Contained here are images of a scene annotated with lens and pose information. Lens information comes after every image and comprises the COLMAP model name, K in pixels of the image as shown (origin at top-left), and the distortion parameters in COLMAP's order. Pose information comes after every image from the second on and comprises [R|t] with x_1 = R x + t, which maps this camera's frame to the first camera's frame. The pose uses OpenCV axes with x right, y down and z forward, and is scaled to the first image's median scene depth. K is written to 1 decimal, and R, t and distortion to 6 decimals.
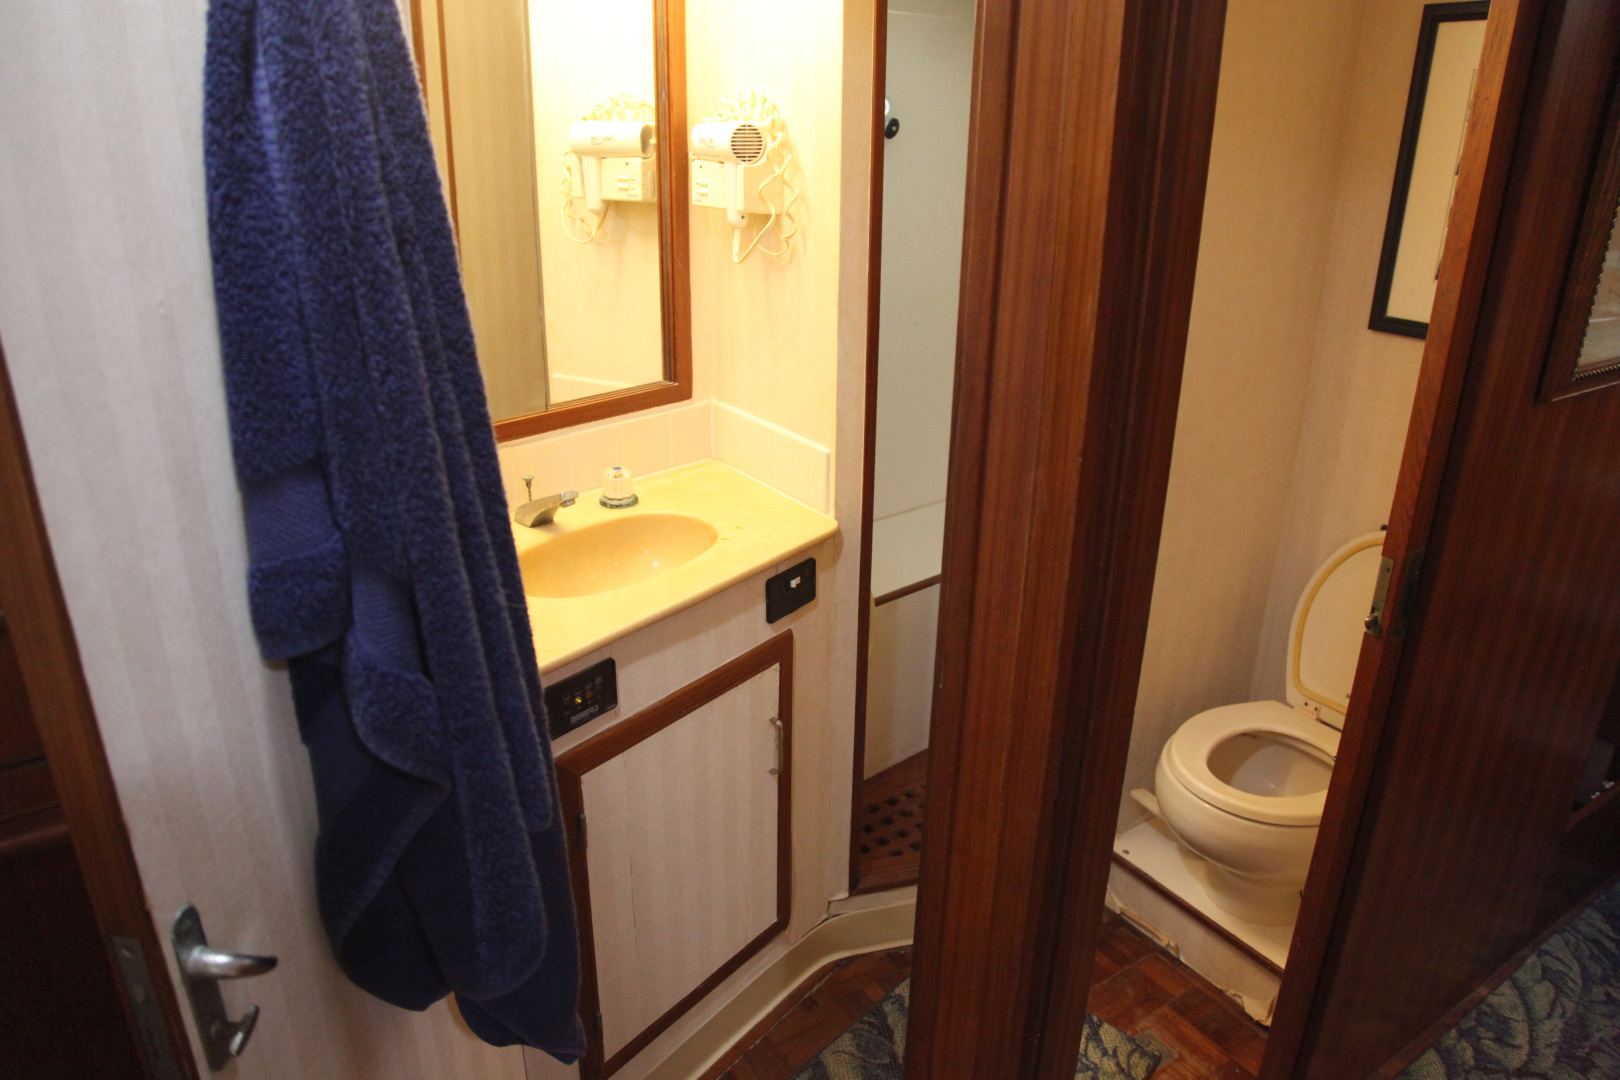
lens RADIAL K [[1093.1, 0, 808.4], [0, 1093.1, 545.5], [0, 0, 1]] dist [-0.106886, 0.038072]
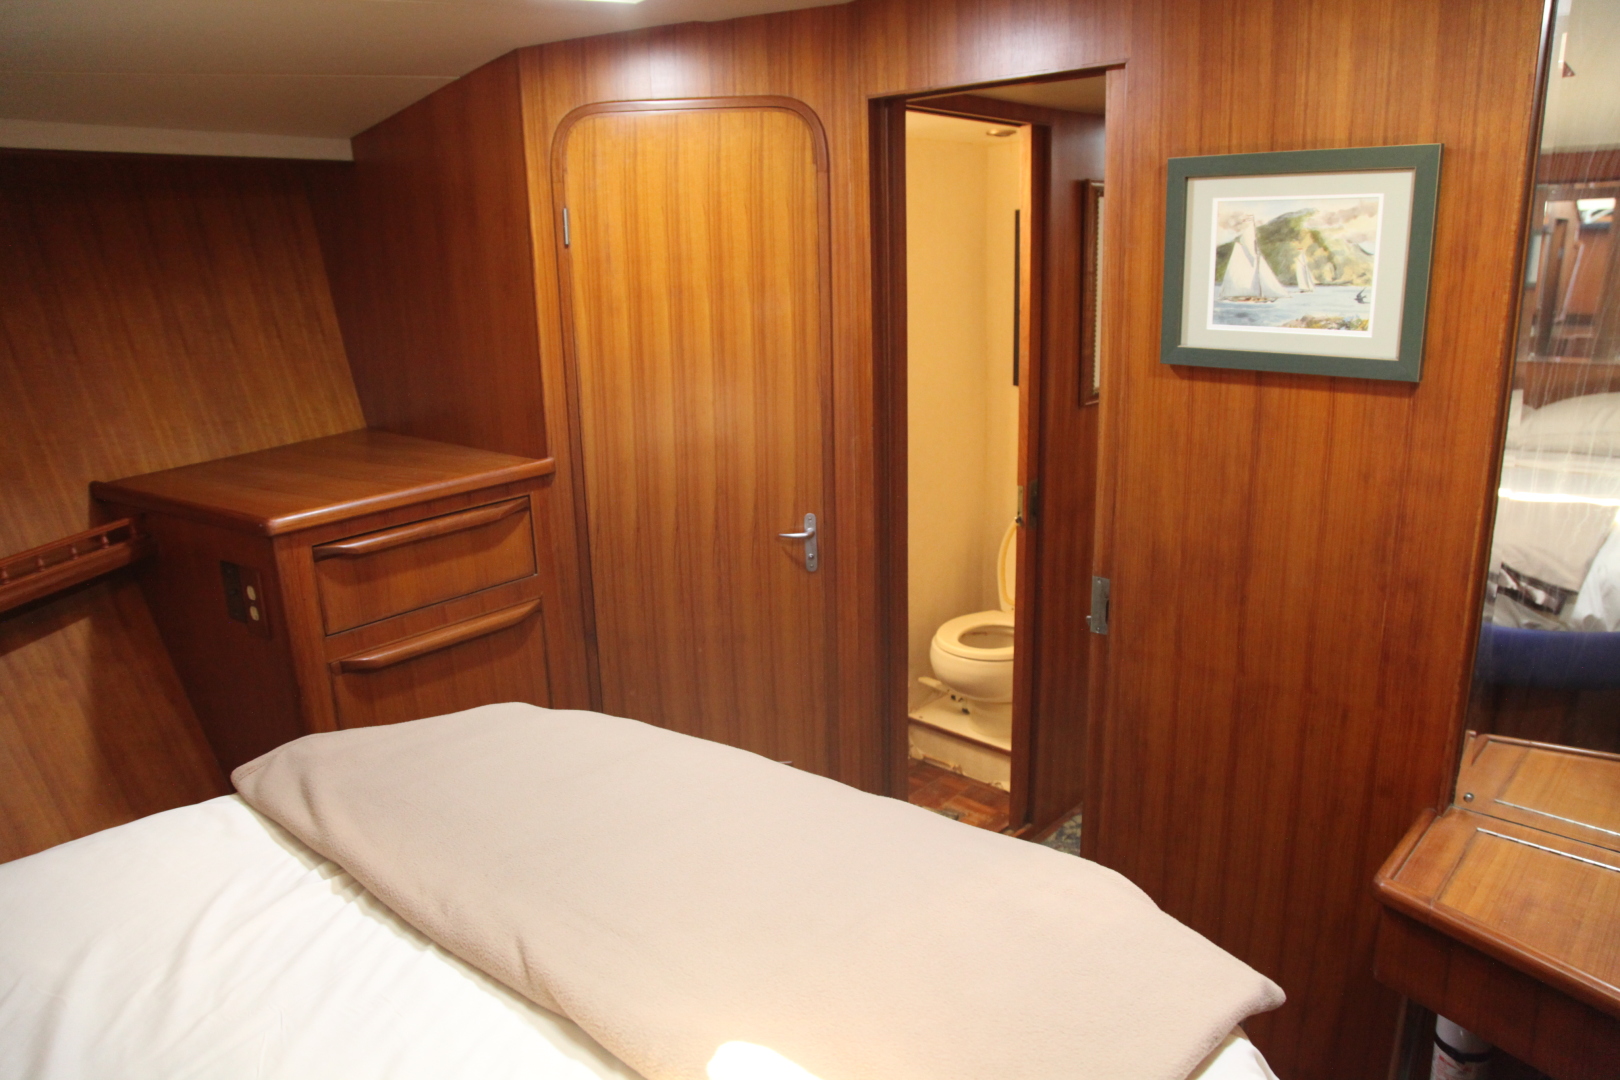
lens RADIAL K [[1093.1, 0, 810.0], [0, 1093.1, 536.6], [0, 0, 1]] dist [-0.106886, 0.038072]
pose [[0.971610, -0.095505, 0.216456, -0.302772], [0.121378, 0.986543, -0.109548, 0.280060], [-0.203081, 0.132711, 0.970127, -0.913584]]
